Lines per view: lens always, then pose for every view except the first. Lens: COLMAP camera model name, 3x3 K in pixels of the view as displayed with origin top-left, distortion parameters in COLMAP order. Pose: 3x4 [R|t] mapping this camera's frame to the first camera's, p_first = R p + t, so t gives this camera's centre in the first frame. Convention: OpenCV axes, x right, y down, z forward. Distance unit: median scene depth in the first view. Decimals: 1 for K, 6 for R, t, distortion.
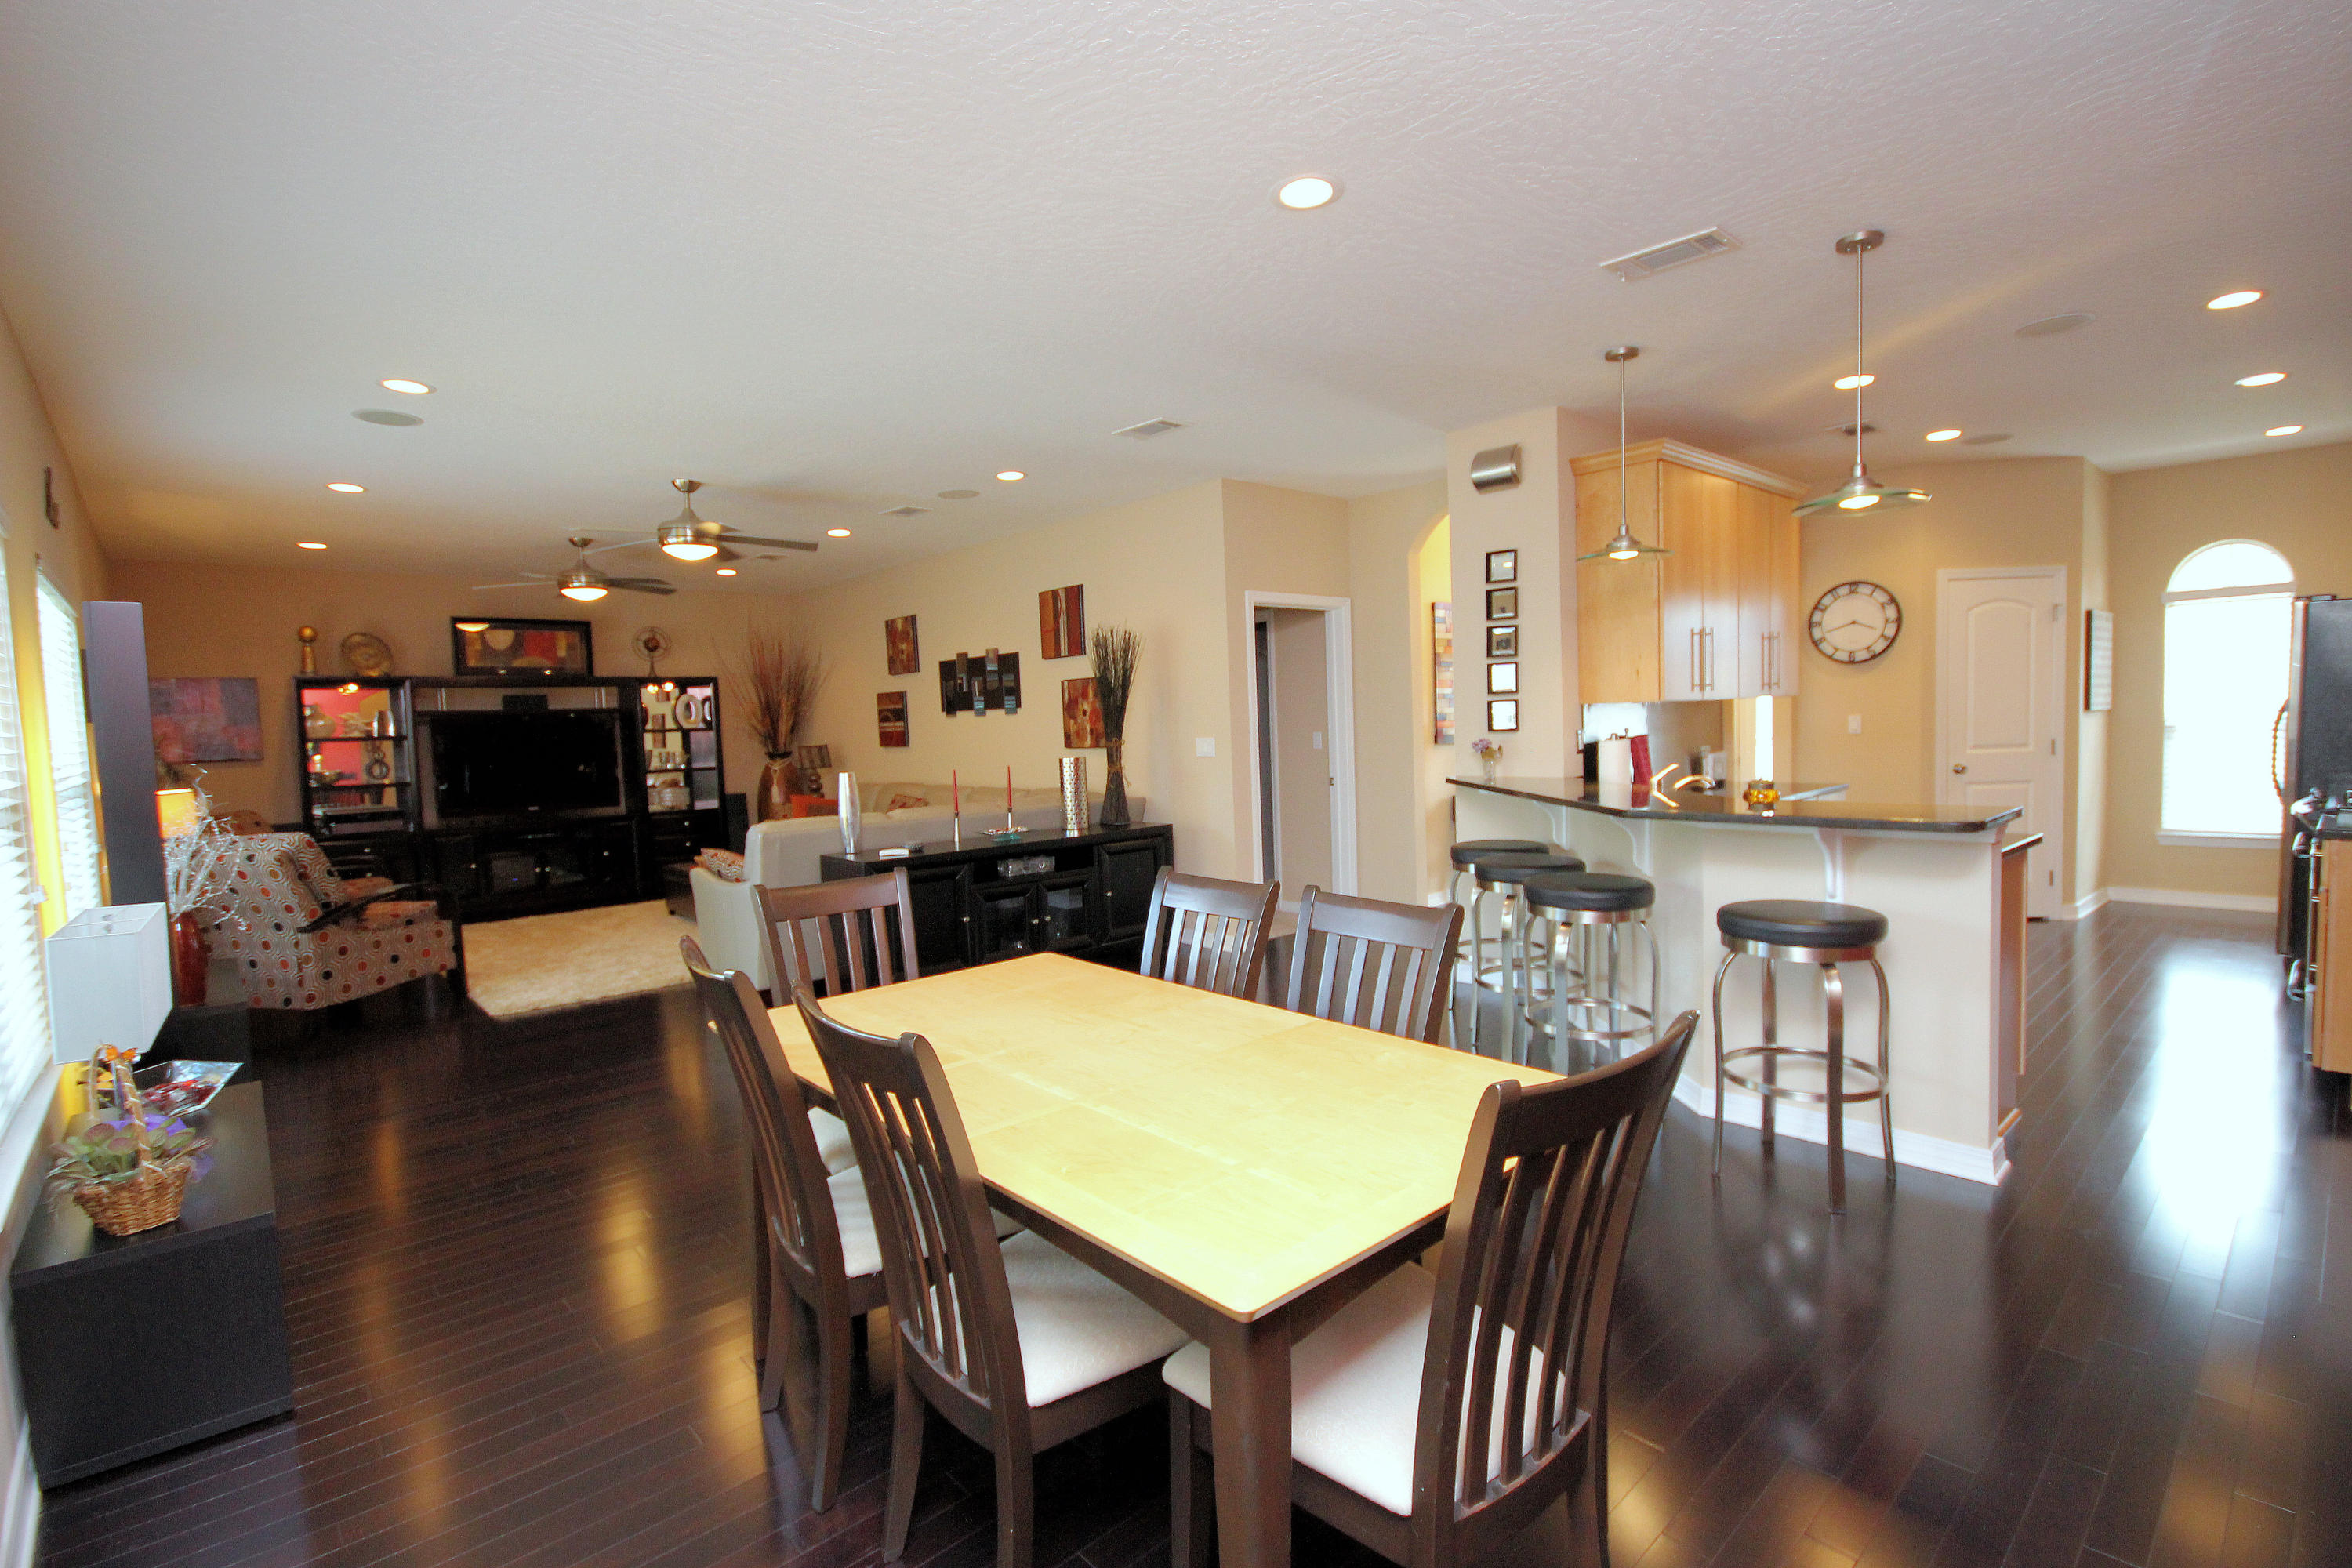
lens RADIAL K [[1089.0, 0, 1188.6], [0, 1089.0, 780.6], [0, 0, 1]] dist [0.003868, -0.006735]
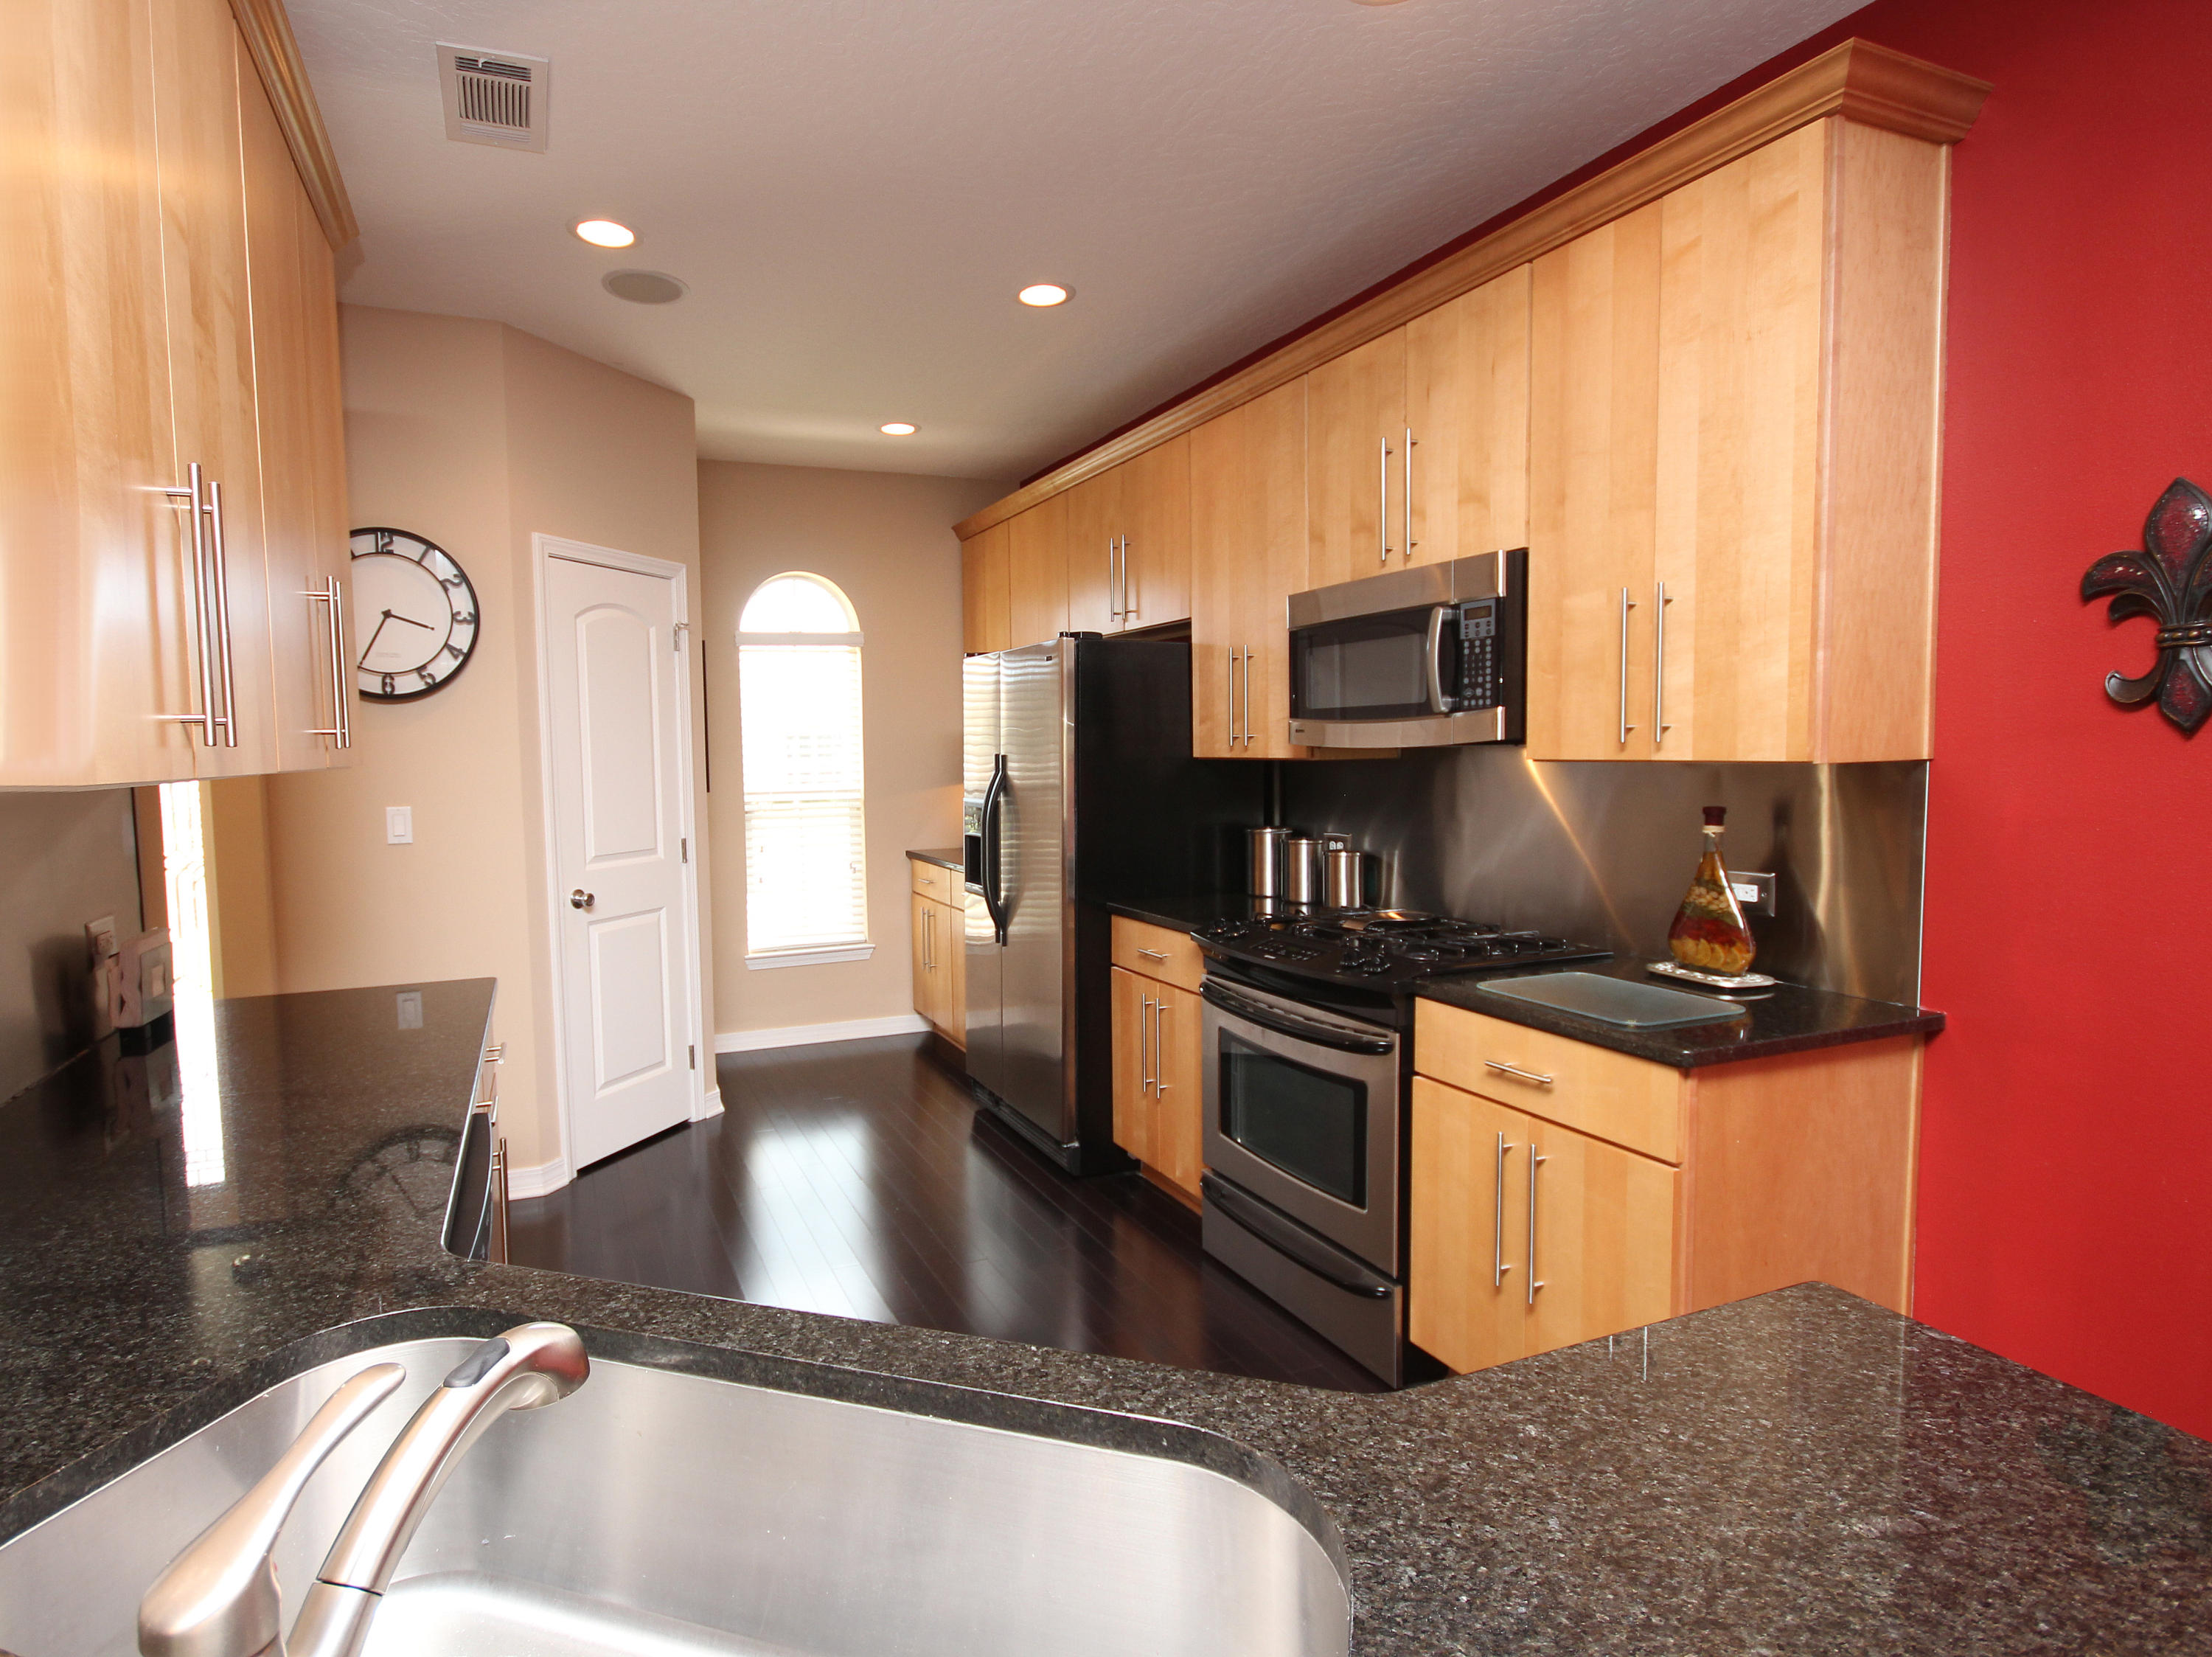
lens RADIAL K [[1151.3, 0, 980.7], [0, 1151.3, 821.3], [0, 0, 1]] dist [0.003315, 0.000143]
pose [[0.366013, -0.036931, 0.929877, 0.235510], [0.061522, 0.997987, 0.015421, -0.046734], [-0.928574, 0.051563, 0.367548, 0.590990]]
